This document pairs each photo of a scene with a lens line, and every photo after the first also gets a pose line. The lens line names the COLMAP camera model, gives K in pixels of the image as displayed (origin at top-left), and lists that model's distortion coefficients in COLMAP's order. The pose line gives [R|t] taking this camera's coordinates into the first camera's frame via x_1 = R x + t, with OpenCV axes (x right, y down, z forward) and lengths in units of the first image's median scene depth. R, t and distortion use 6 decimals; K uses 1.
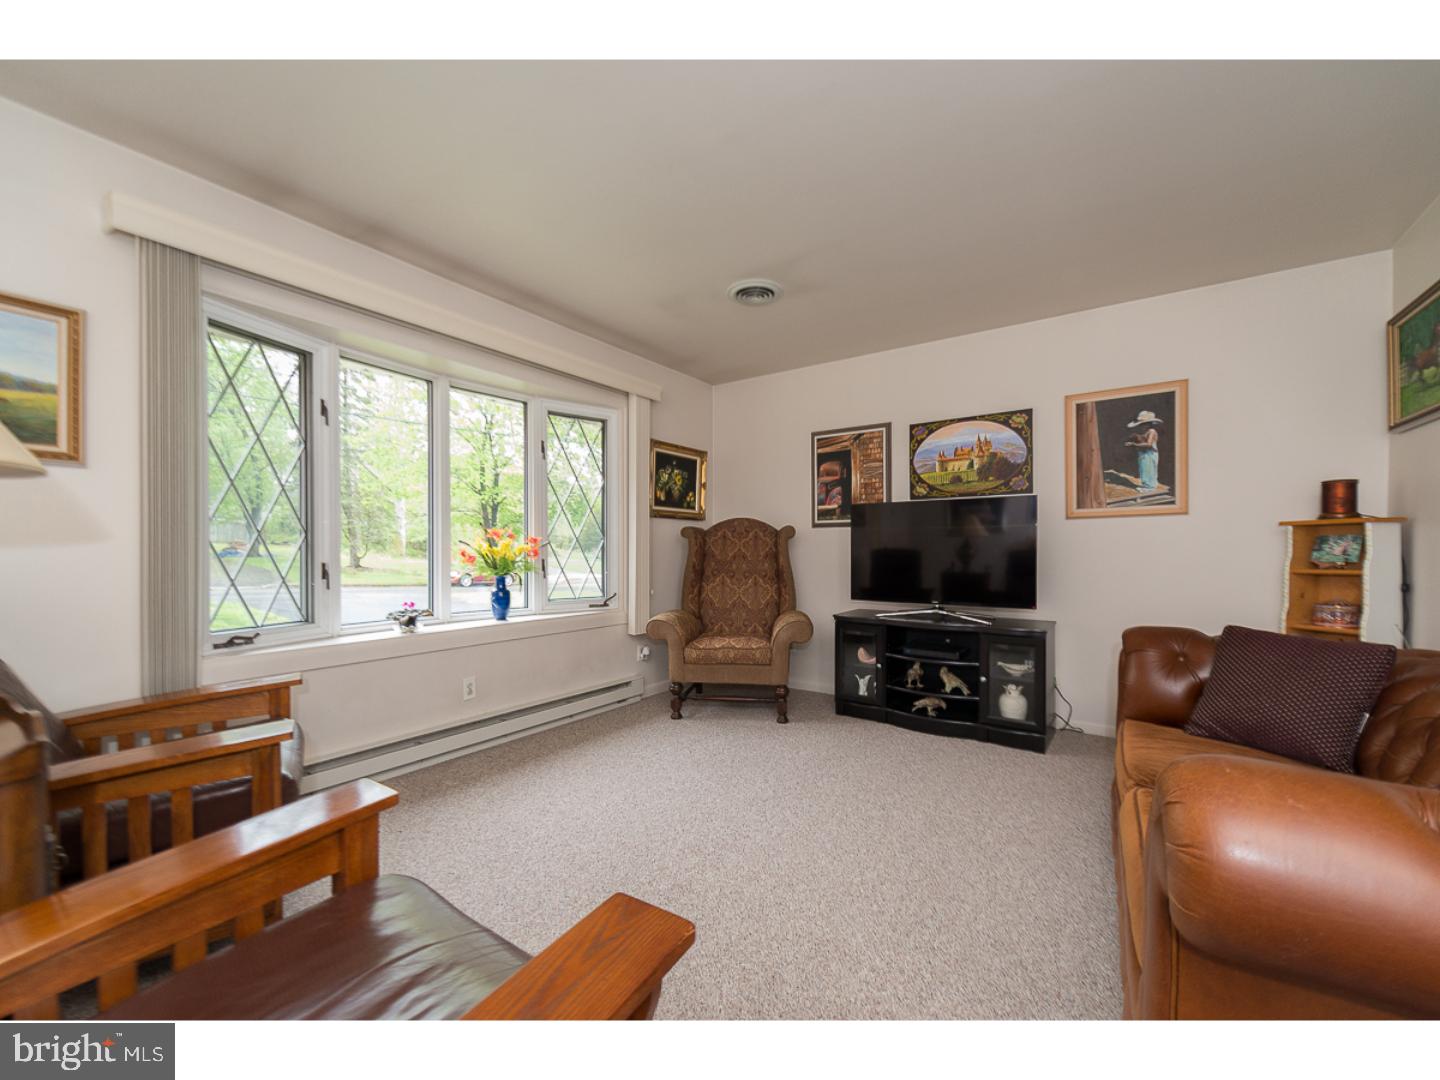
lens RADIAL K [[560.5, 0, 725.8], [0, 560.5, 554.4], [0, 0, 1]] dist [0.001033, 0.000016]
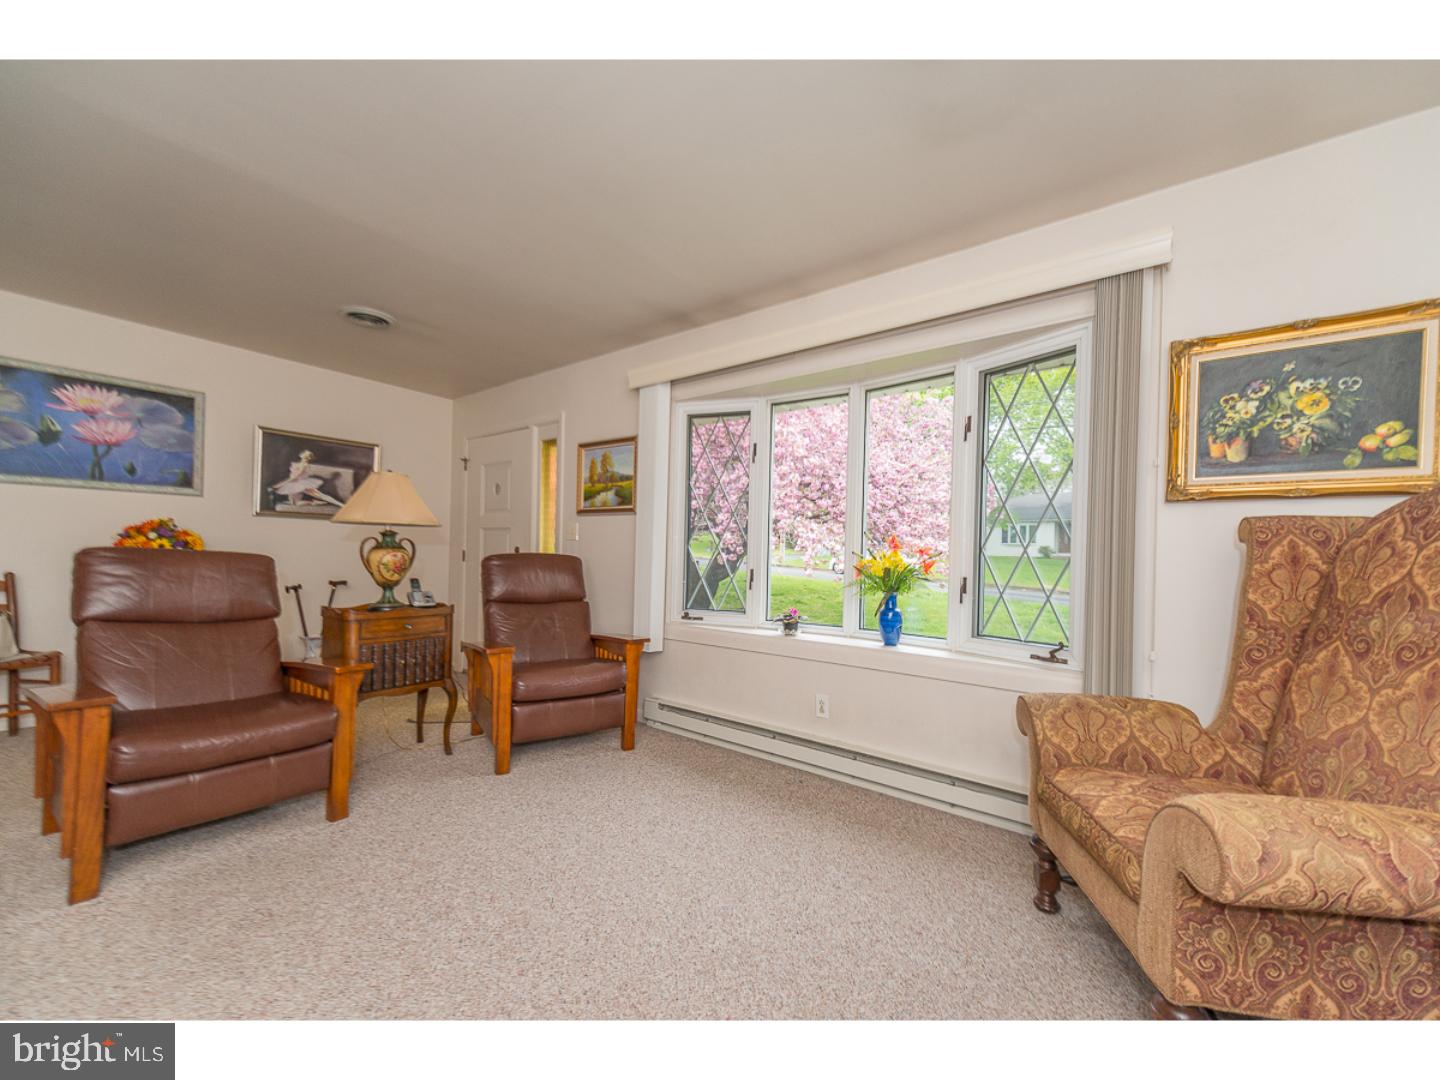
lens RADIAL K [[560.5, 0, 725.8], [0, 560.5, 554.4], [0, 0, 1]] dist [0.001033, 0.000016]
pose [[-0.036373, -0.004932, -0.999326, 0.363124], [-0.030830, 0.999517, -0.003811, -0.007781], [0.998863, 0.030670, -0.036508, 0.624873]]
